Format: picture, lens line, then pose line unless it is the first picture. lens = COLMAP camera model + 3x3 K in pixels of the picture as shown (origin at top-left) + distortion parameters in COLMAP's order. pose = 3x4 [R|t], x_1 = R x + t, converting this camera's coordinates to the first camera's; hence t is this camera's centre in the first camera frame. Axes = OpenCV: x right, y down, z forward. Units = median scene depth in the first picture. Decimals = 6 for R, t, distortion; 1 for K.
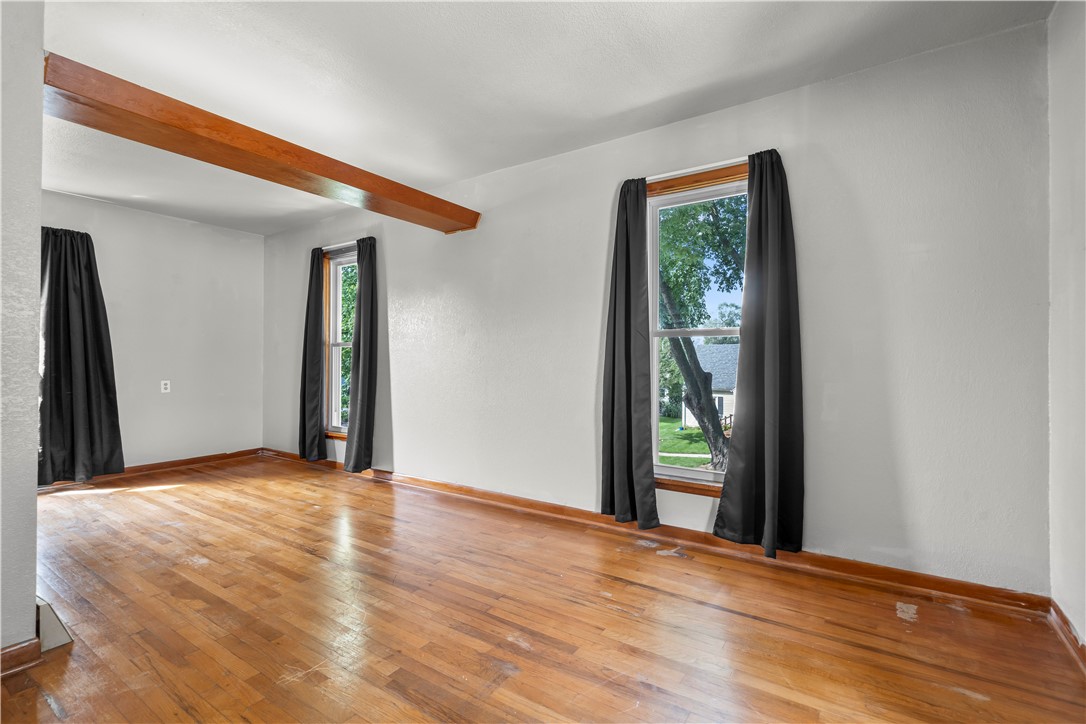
lens RADIAL K [[500.8, 0, 543.0], [0, 500.8, 362.0], [0, 0, 1]] dist [-0.001510, -0.000149]
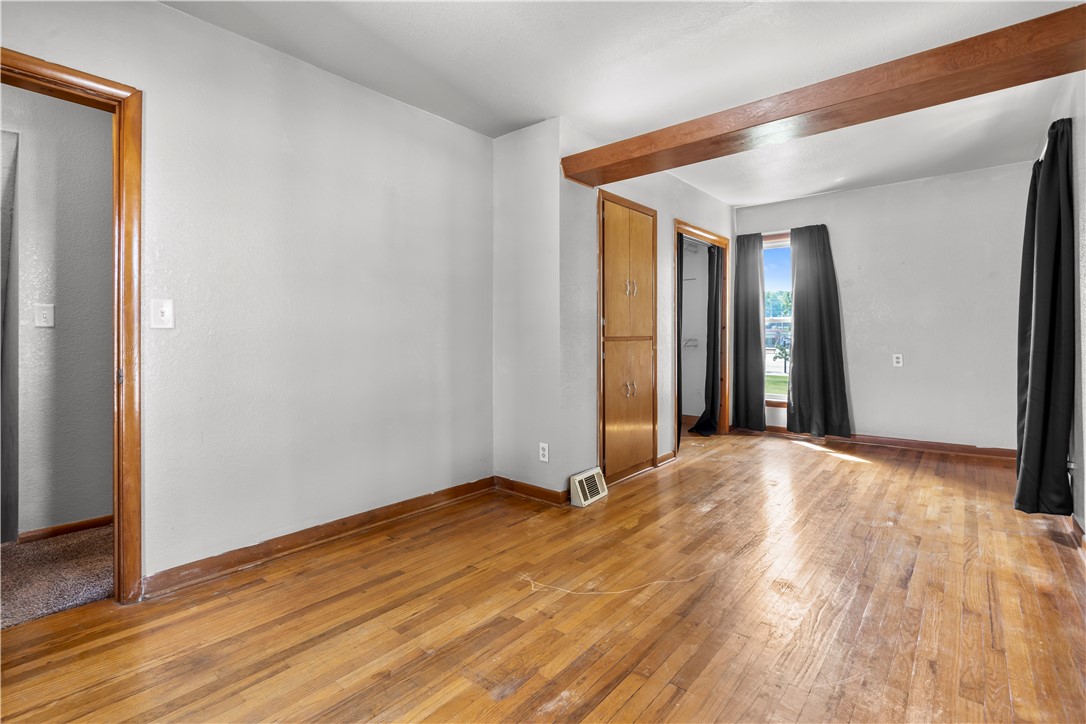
lens RADIAL K [[511.2, 0, 549.3], [0, 511.2, 341.8], [0, 0, 1]] dist [-0.001572, -0.000191]
pose [[-0.116247, 0.011020, -0.993159, 0.622965], [0.005714, 0.999929, 0.010427, -0.002513], [0.993204, -0.004463, -0.116301, 0.925056]]
